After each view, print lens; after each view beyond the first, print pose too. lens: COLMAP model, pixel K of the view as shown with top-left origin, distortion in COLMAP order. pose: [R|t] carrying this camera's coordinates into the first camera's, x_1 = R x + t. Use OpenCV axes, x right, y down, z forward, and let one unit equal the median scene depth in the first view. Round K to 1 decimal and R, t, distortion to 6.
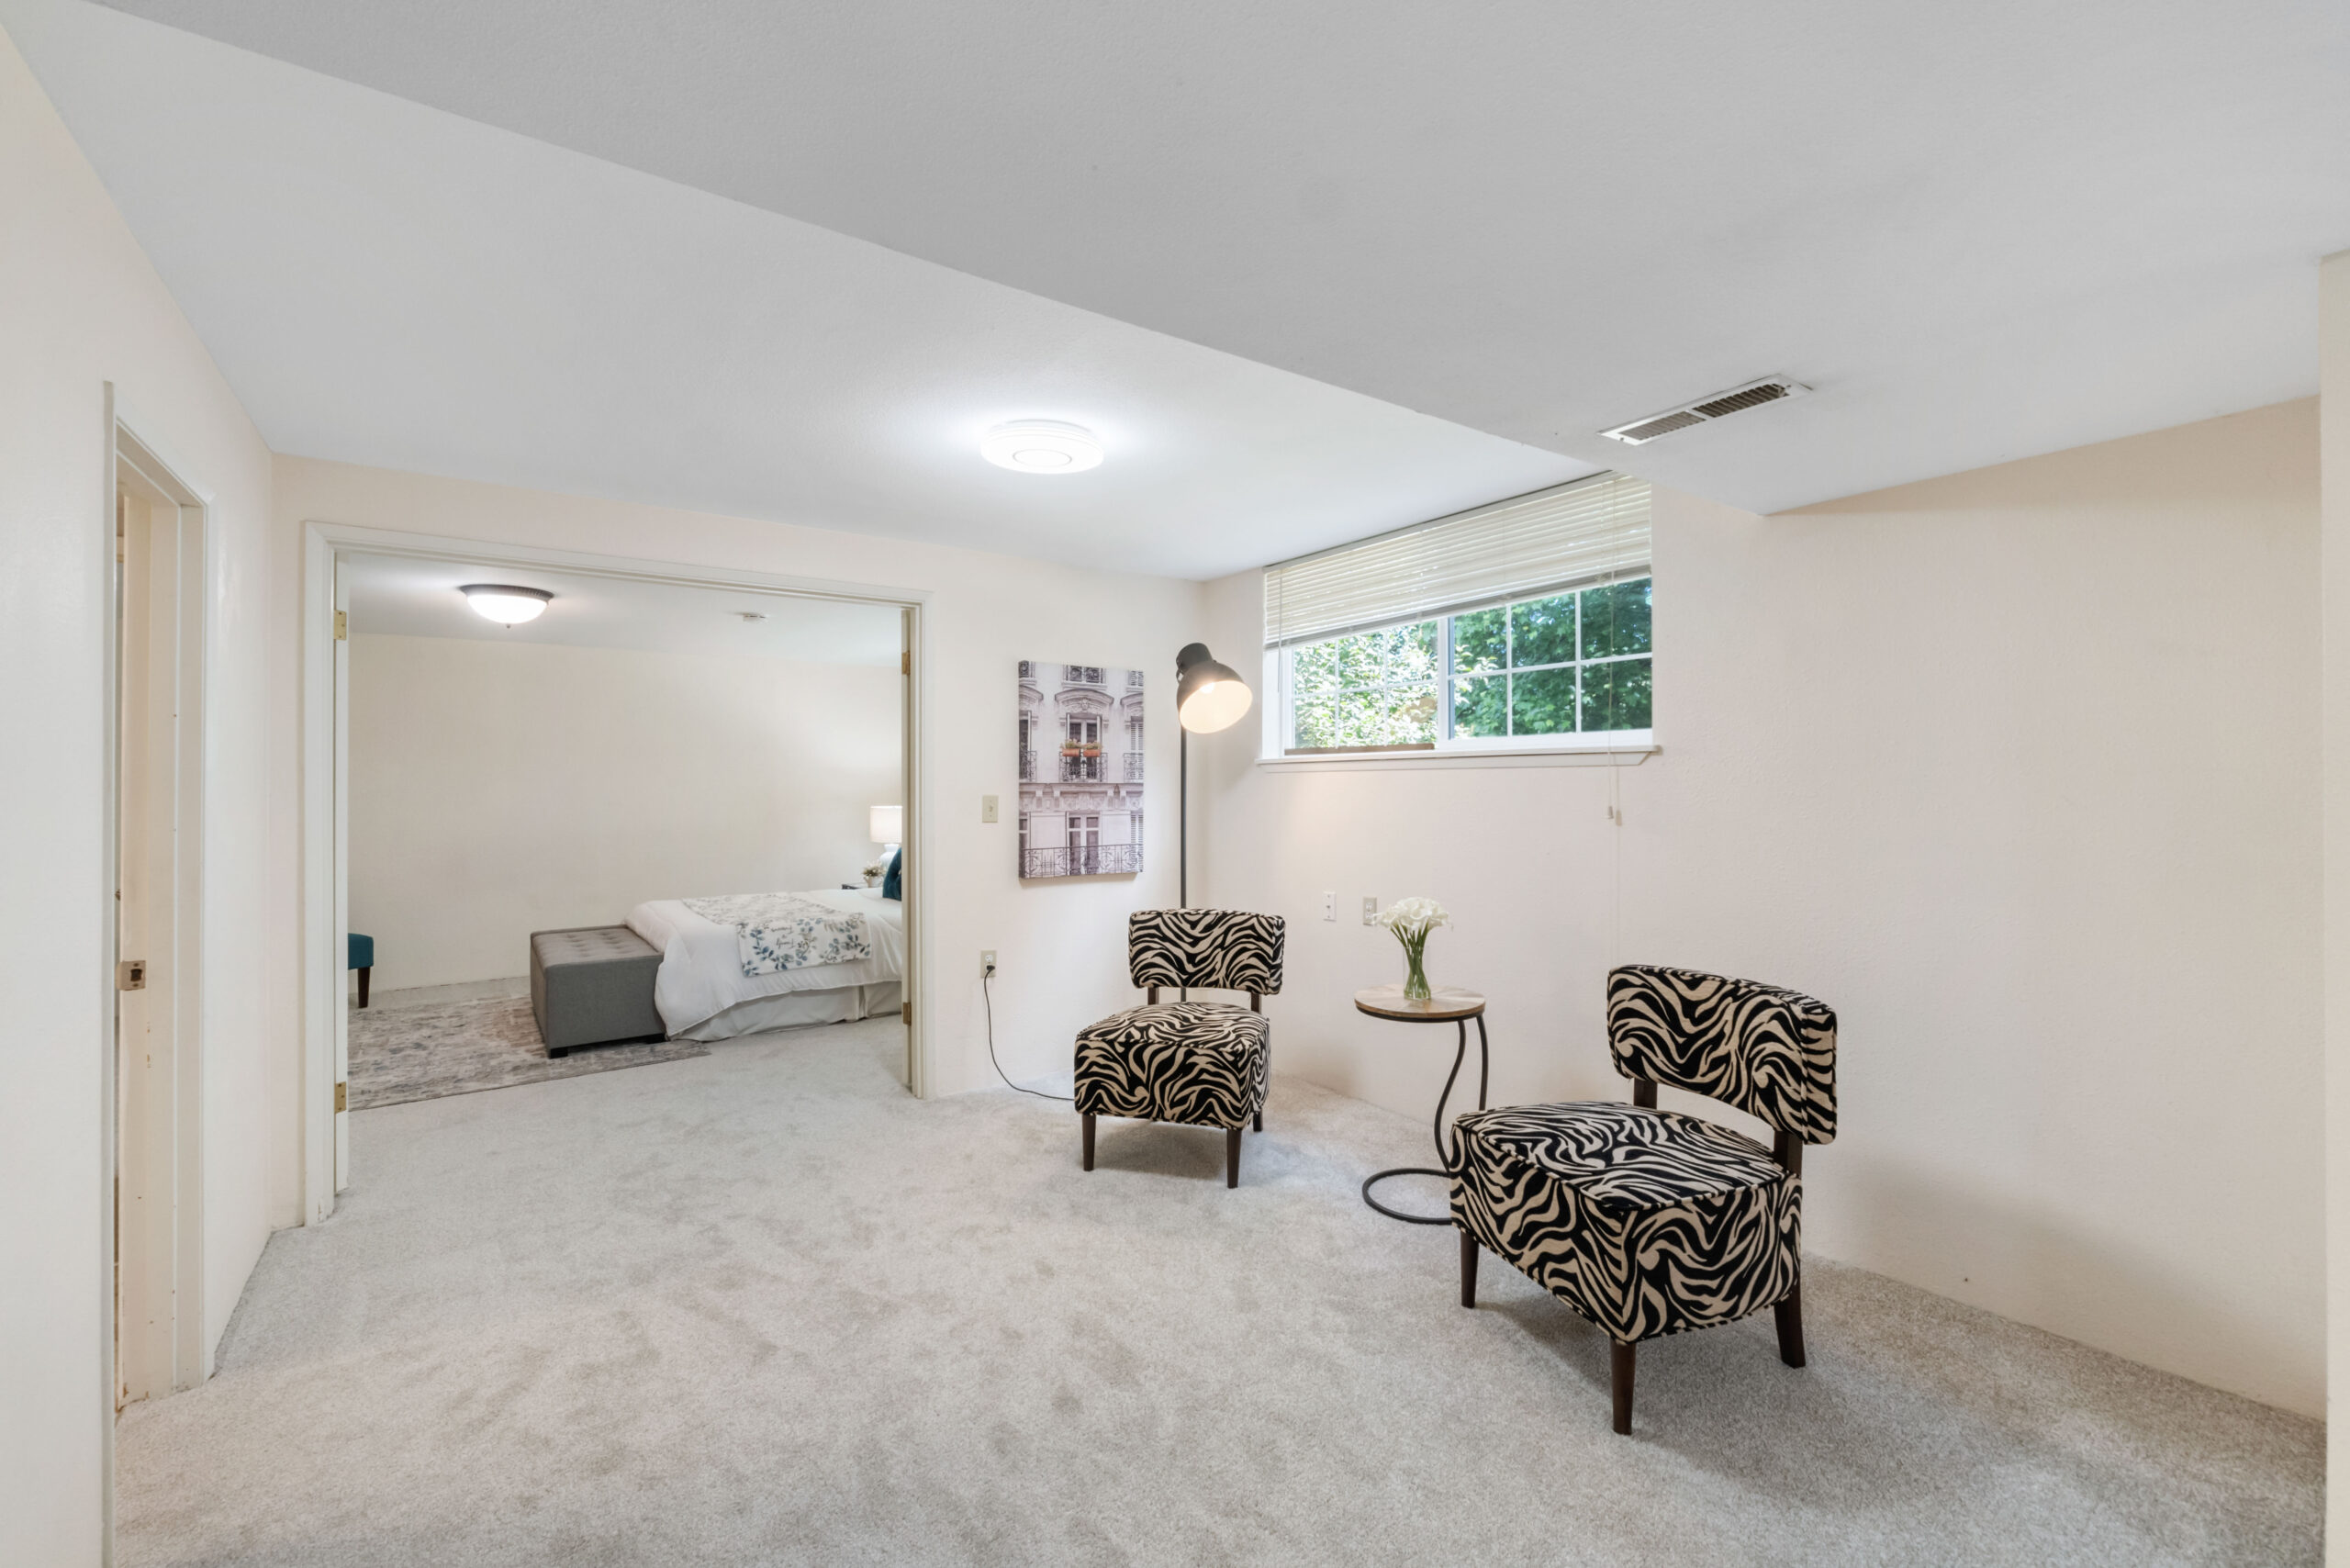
lens RADIAL K [[986.3, 0, 1172.3], [0, 986.3, 774.3], [0, 0, 1]] dist [0.000438, -0.003059]
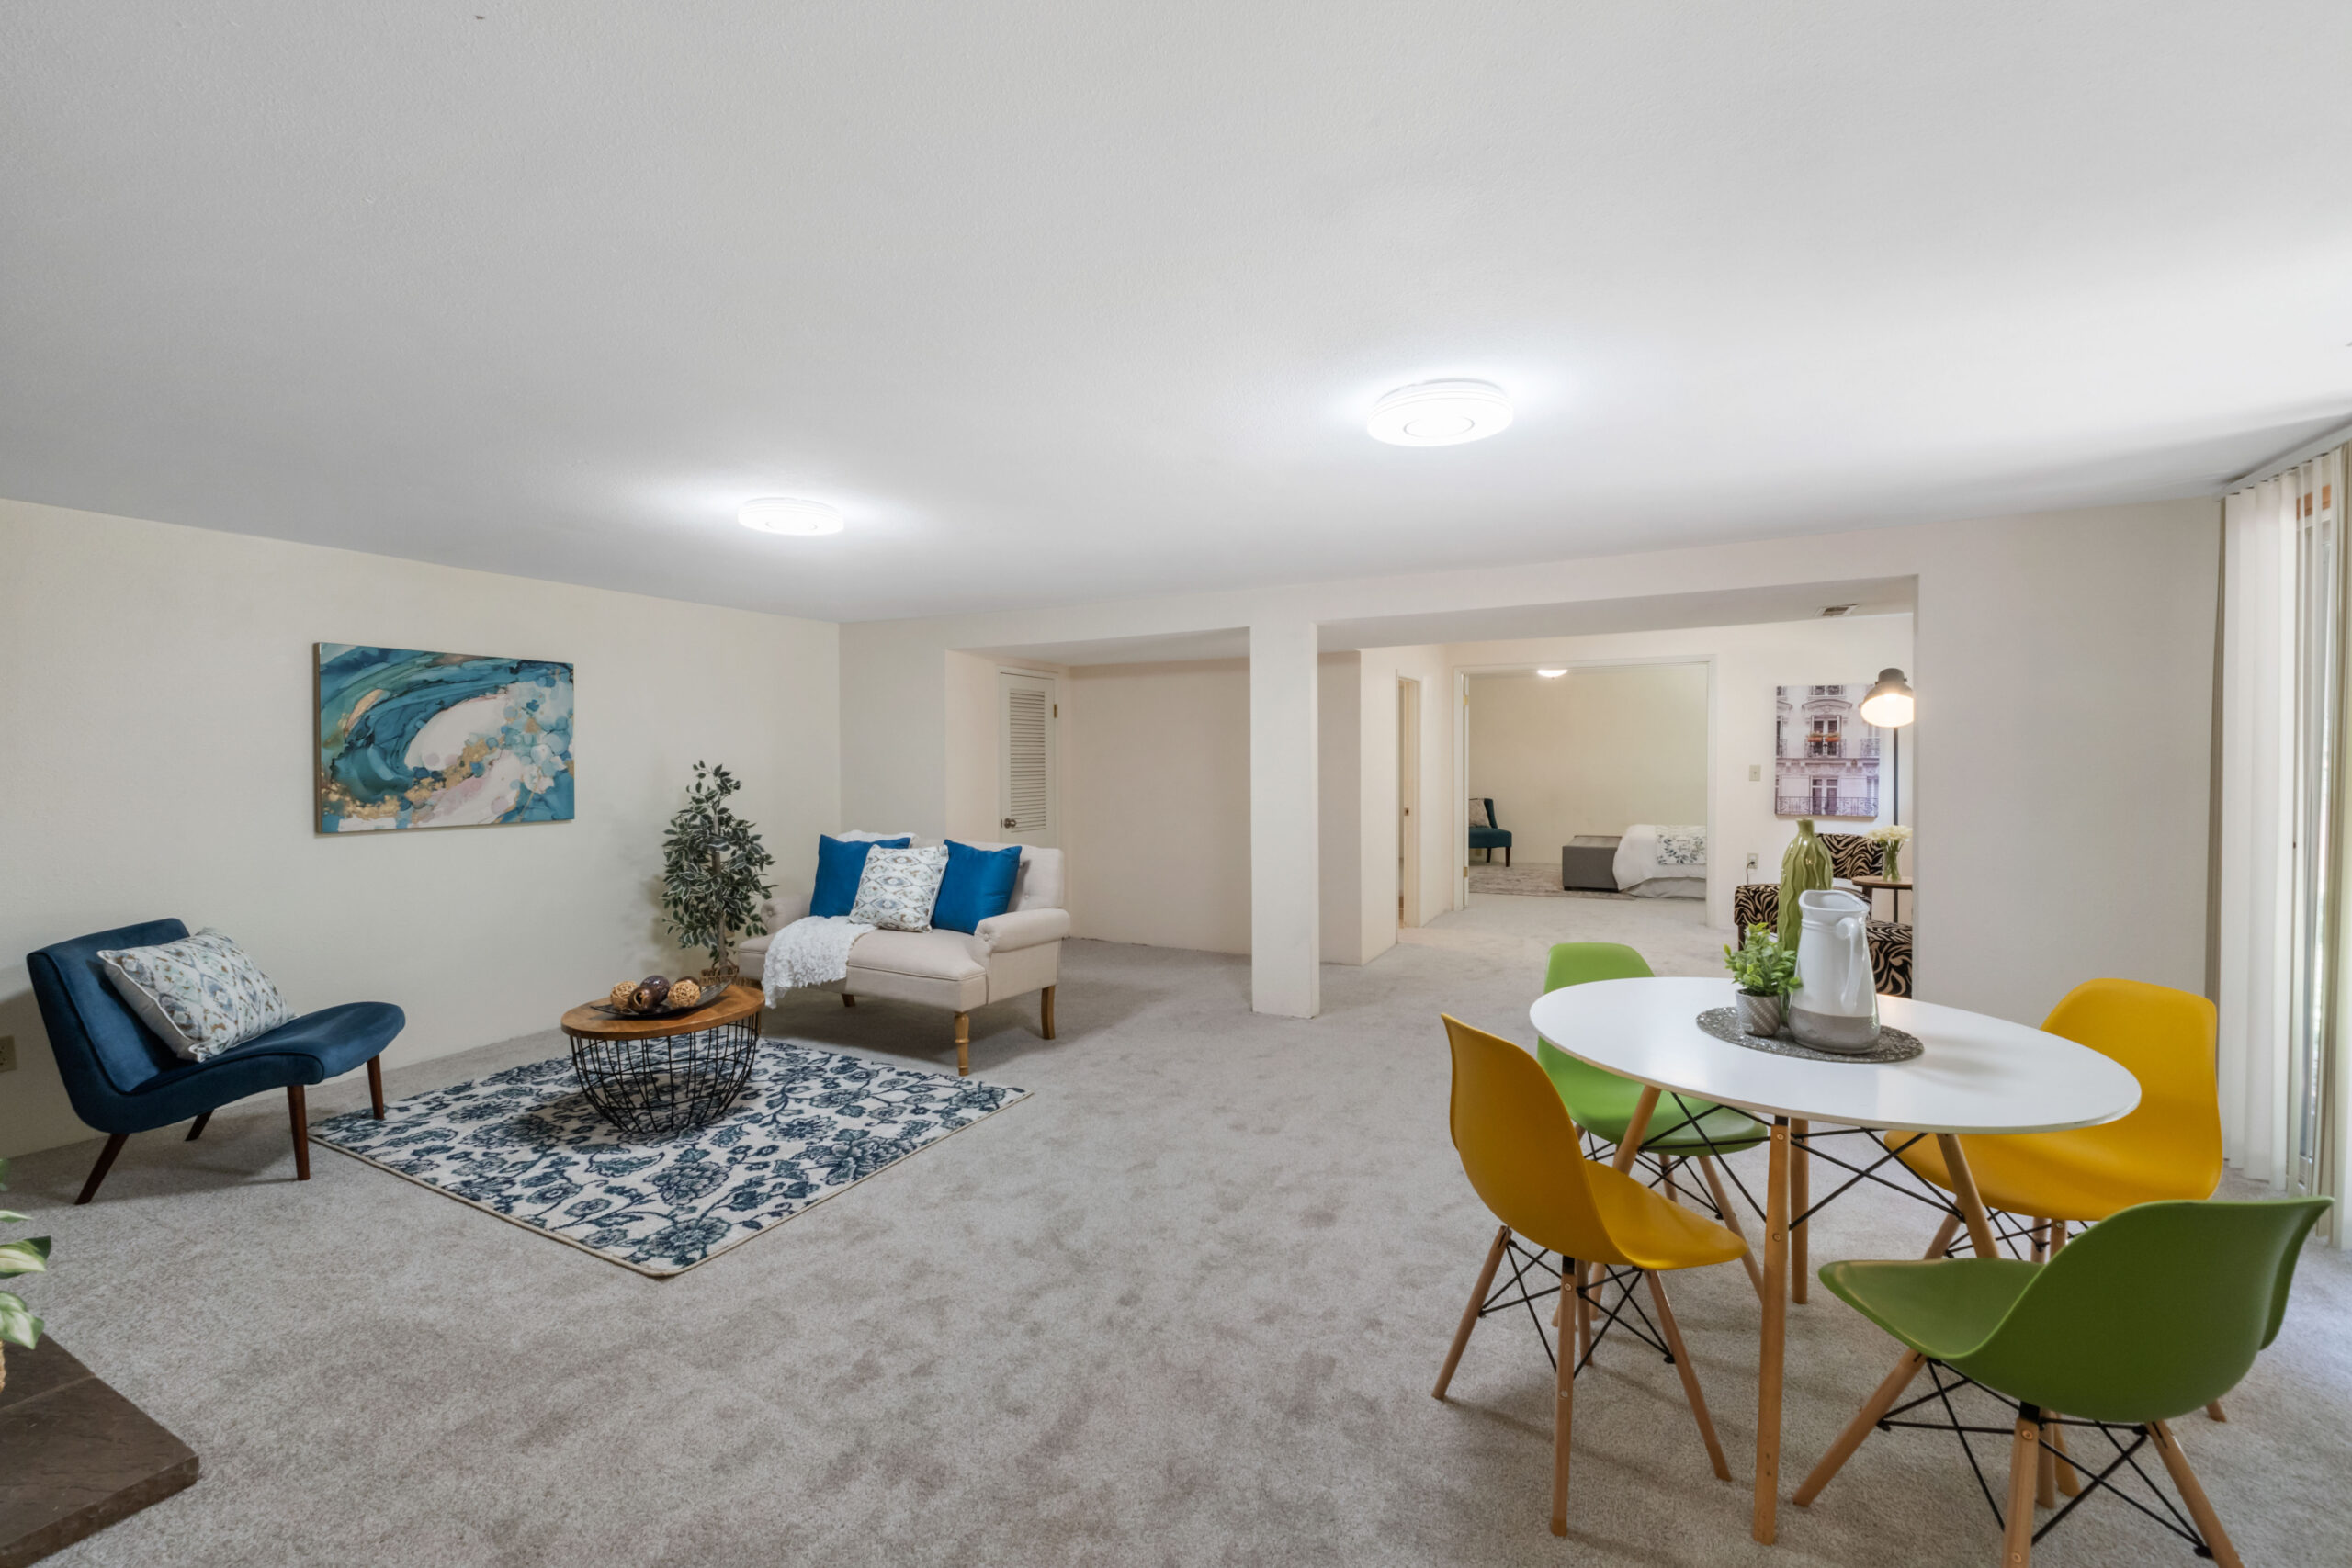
lens RADIAL K [[987.0, 0, 1180.0], [0, 987.0, 776.9], [0, 0, 1]] dist [0.000438, -0.003059]
pose [[0.453674, 0.019760, -0.890948, 0.867025], [0.013159, 0.999497, 0.028867, -0.020862], [0.891070, -0.024820, 0.453186, -0.669075]]
